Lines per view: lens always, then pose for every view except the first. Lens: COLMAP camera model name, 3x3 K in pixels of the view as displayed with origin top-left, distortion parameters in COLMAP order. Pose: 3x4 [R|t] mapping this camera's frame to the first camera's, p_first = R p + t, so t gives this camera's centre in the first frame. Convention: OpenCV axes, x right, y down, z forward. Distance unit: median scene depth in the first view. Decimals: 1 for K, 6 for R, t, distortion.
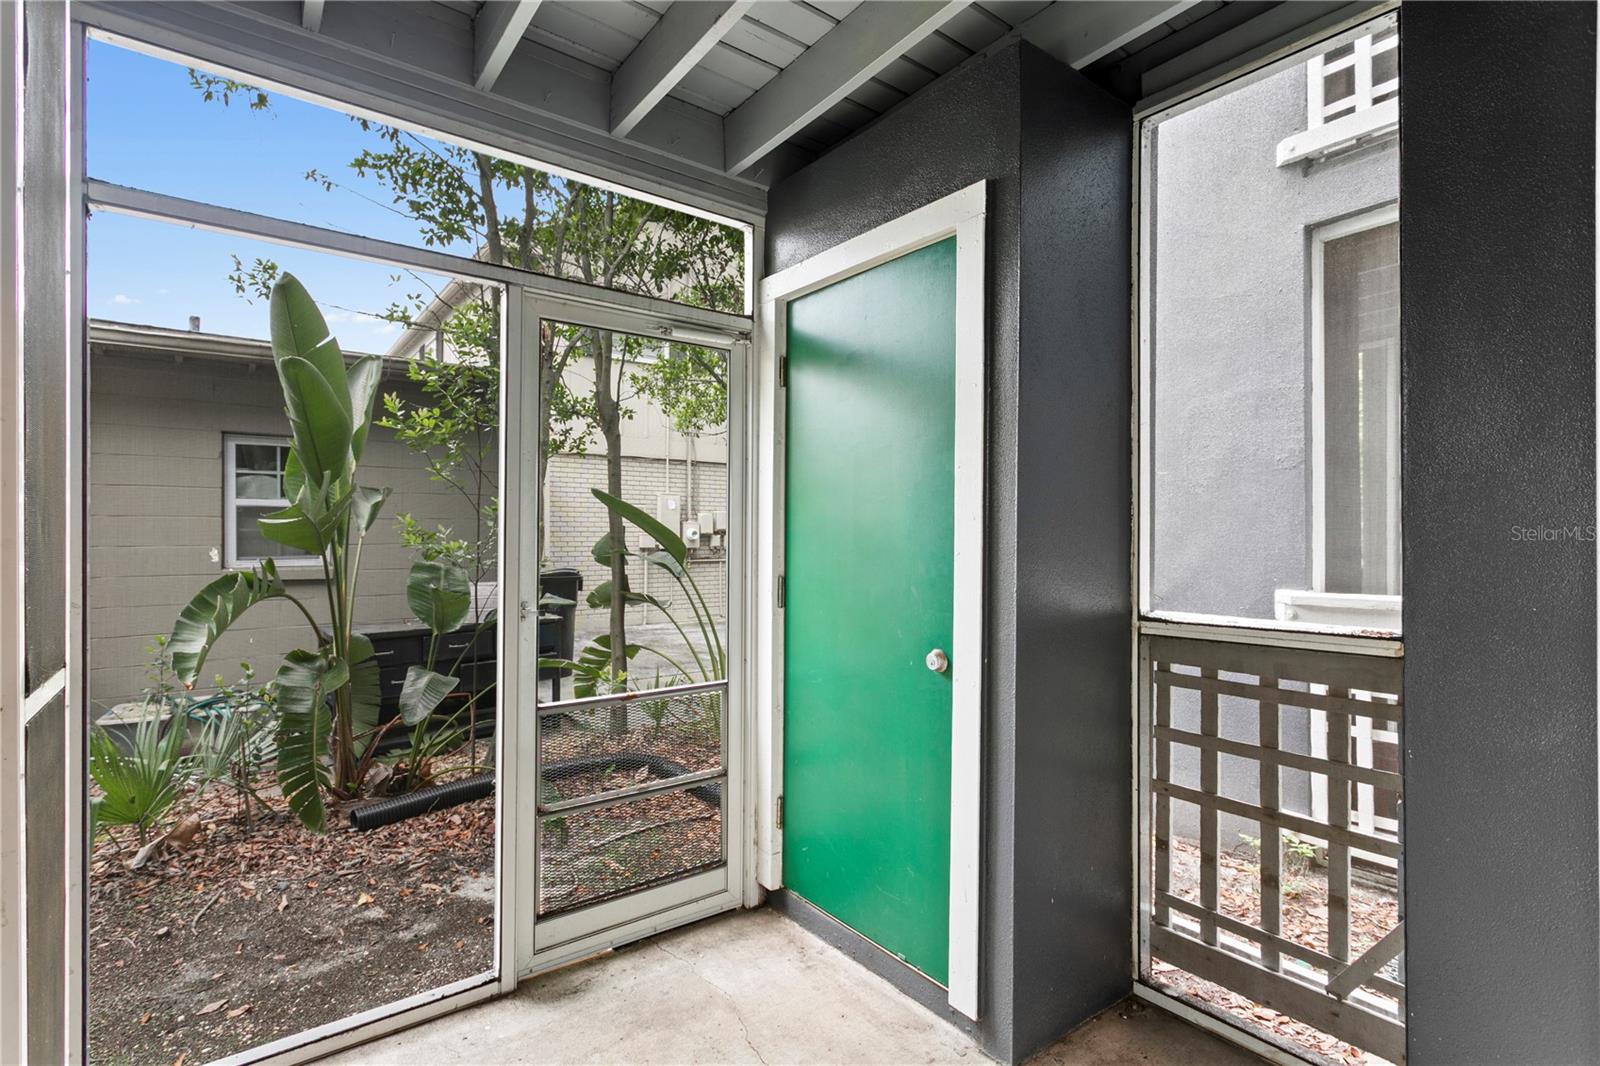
lens RADIAL K [[757.2, 0, 775.9], [0, 757.2, 529.2], [0, 0, 1]] dist [0.004949, 0.000392]
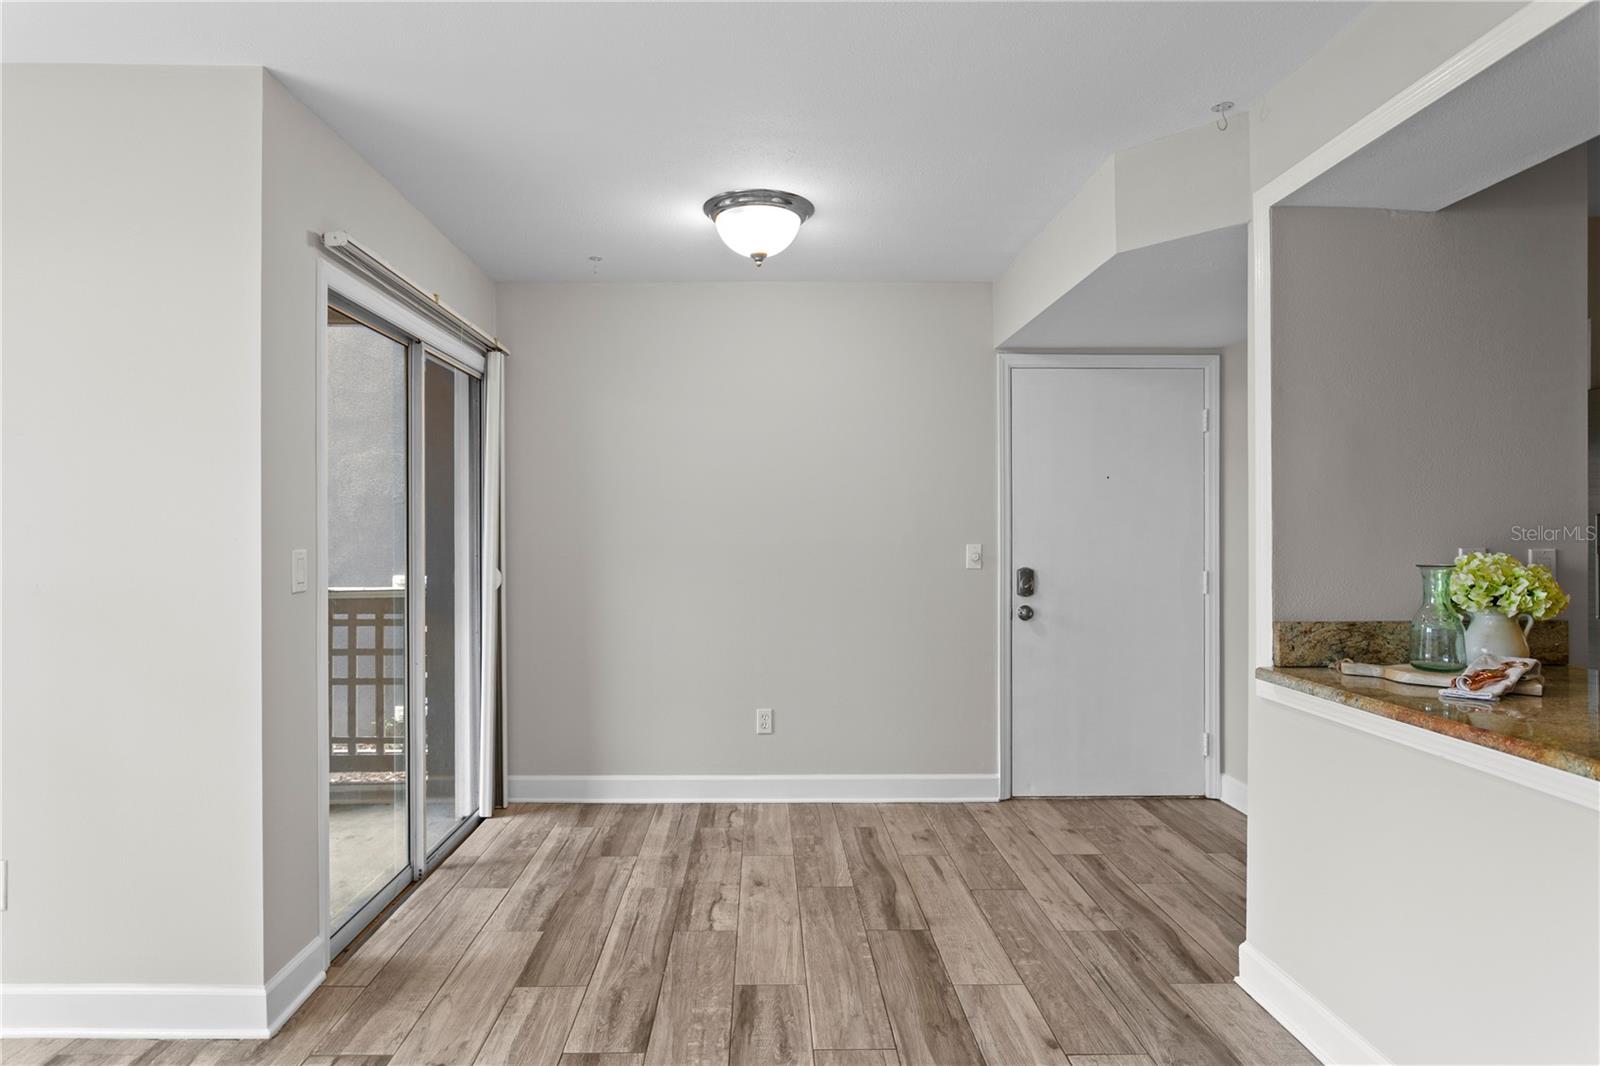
lens RADIAL K [[898.0, 0, 774.6], [0, 898.0, 534.3], [0, 0, 1]] dist [-0.009245, -0.000611]
pose [[0.585575, -0.007269, 0.810585, -0.635946], [-0.003264, 0.999931, 0.011324, -0.049048], [-0.810611, -0.009277, 0.585511, -1.185803]]
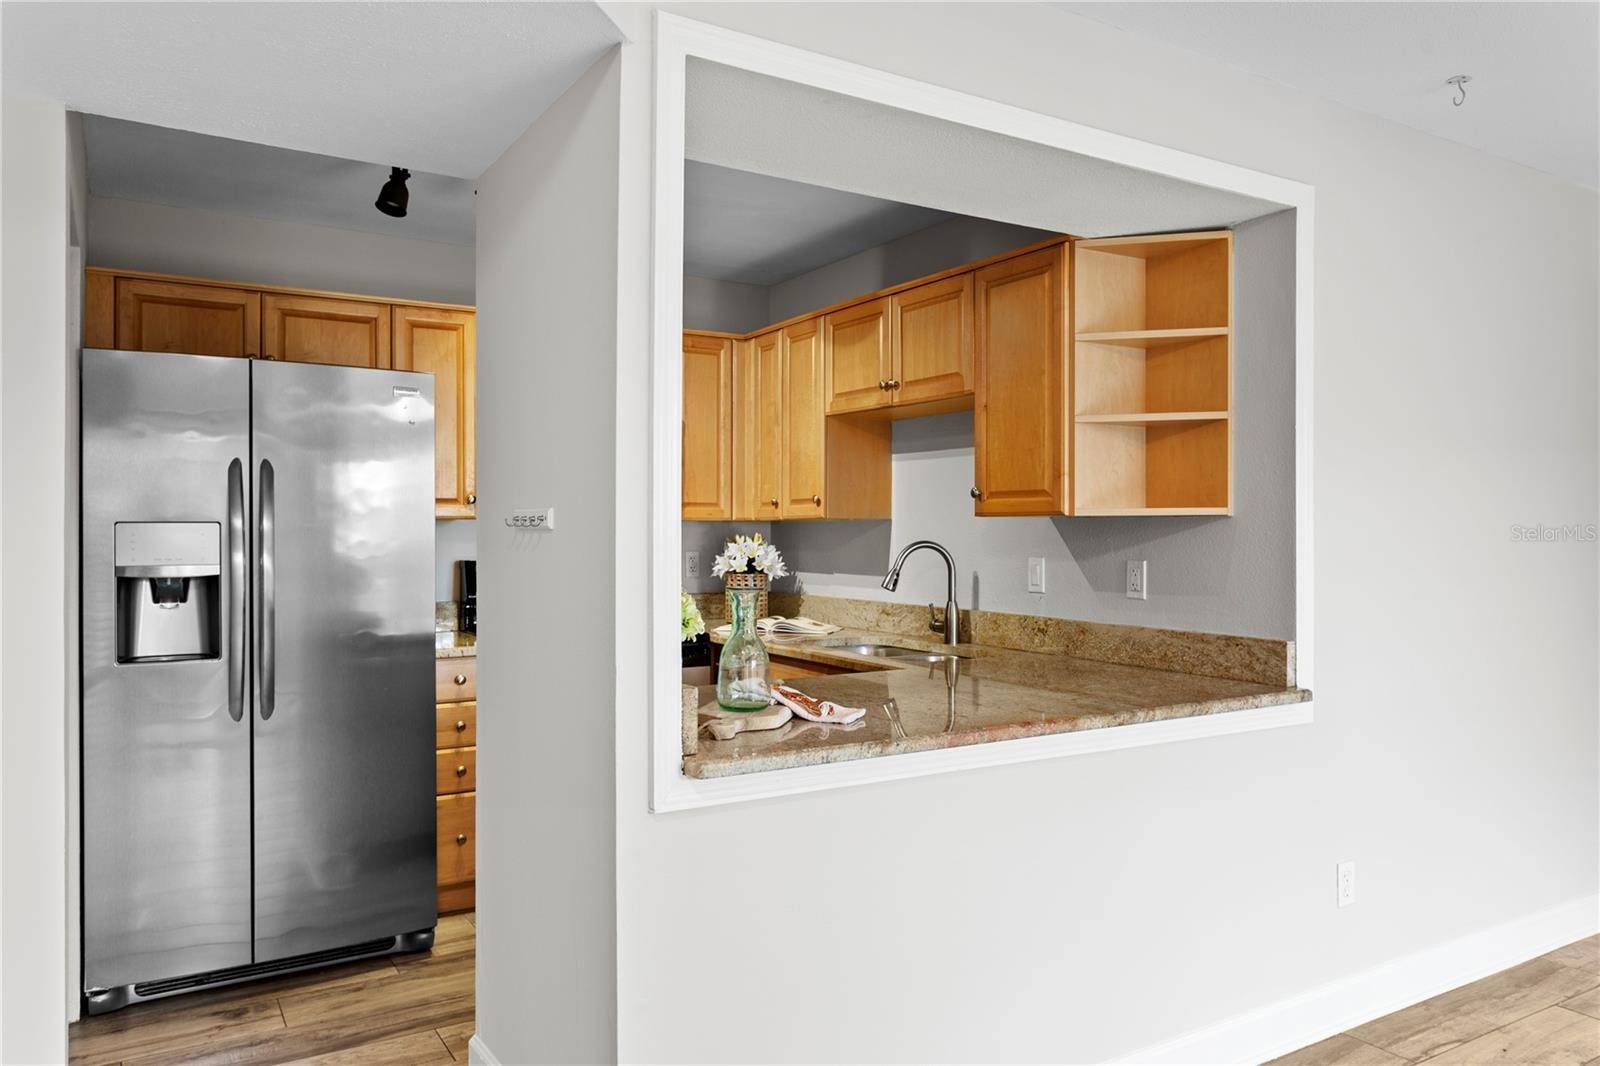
lens RADIAL K [[1097.7, 0, 772.6], [0, 1097.7, 532.2], [0, 0, 1]] dist [0.001371, 0.001158]
pose [[-0.995072, -0.003807, 0.099087, 0.449654], [-0.004867, 0.999934, -0.010454, -0.048319], [-0.099040, -0.010884, -0.995024, -0.169841]]
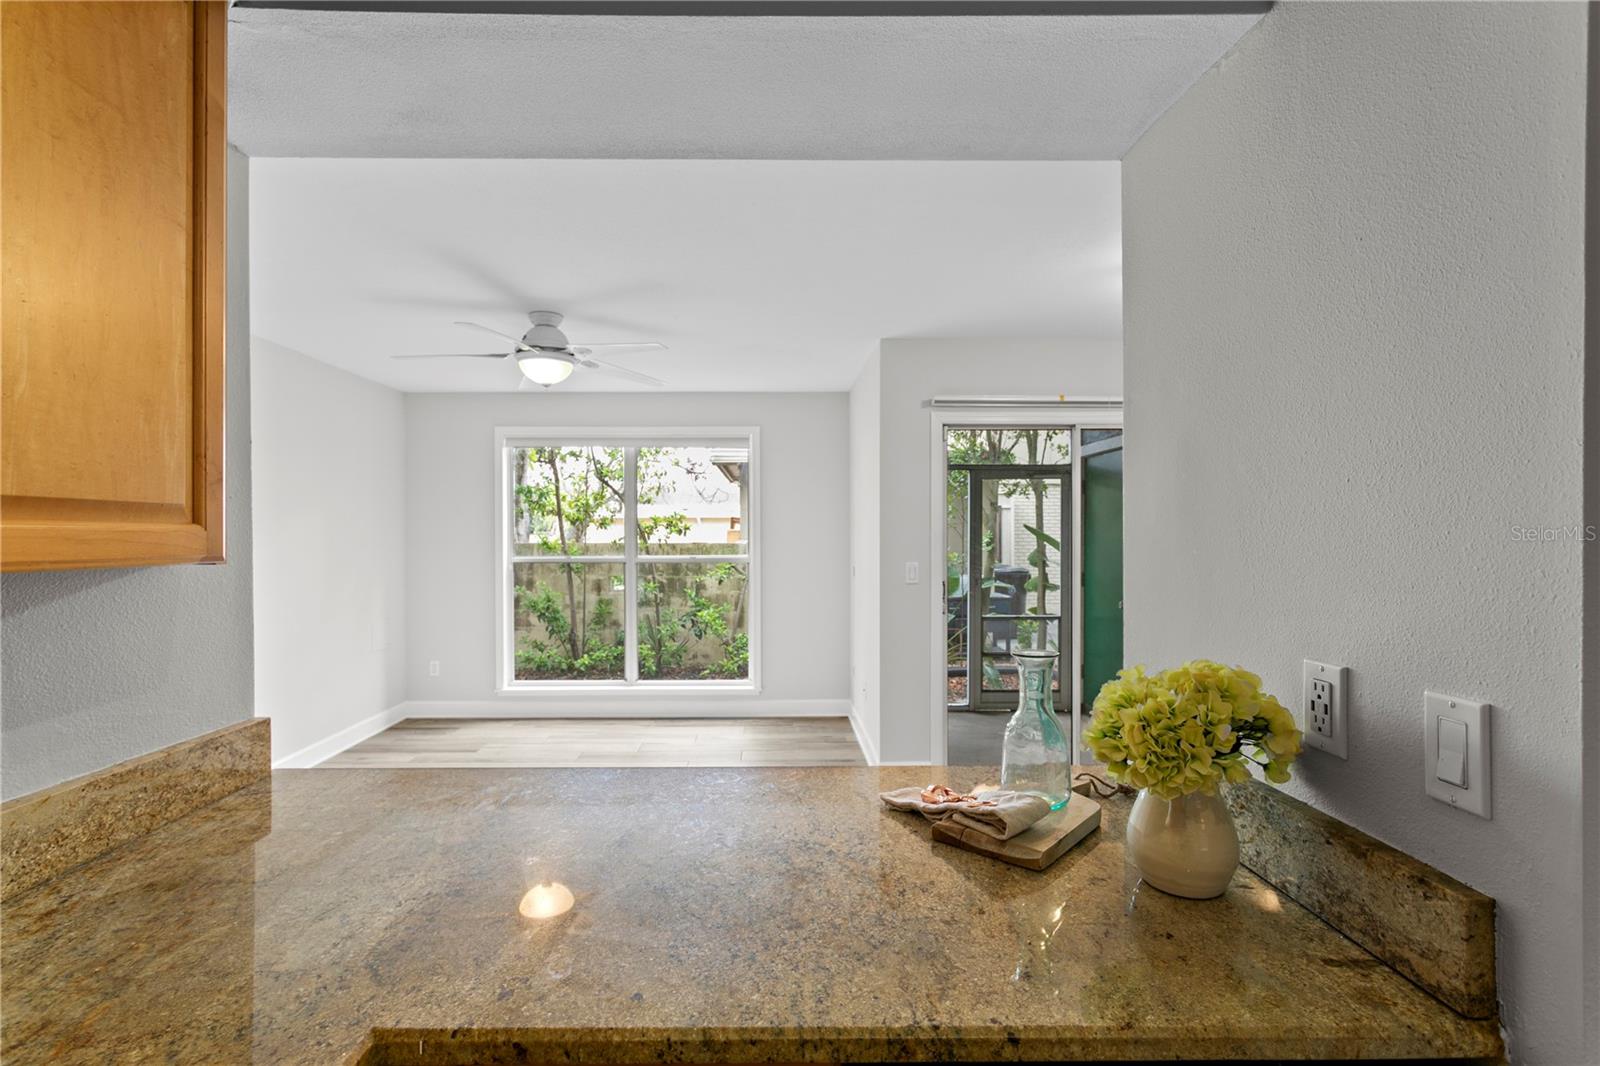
lens RADIAL K [[757.2, 0, 775.9], [0, 757.2, 529.2], [0, 0, 1]] dist [0.004949, 0.000392]
pose [[0.810139, -0.008469, -0.586177, 0.755563], [0.010894, 0.999940, 0.000610, -0.102460], [0.586137, -0.006880, 0.810183, -1.793619]]
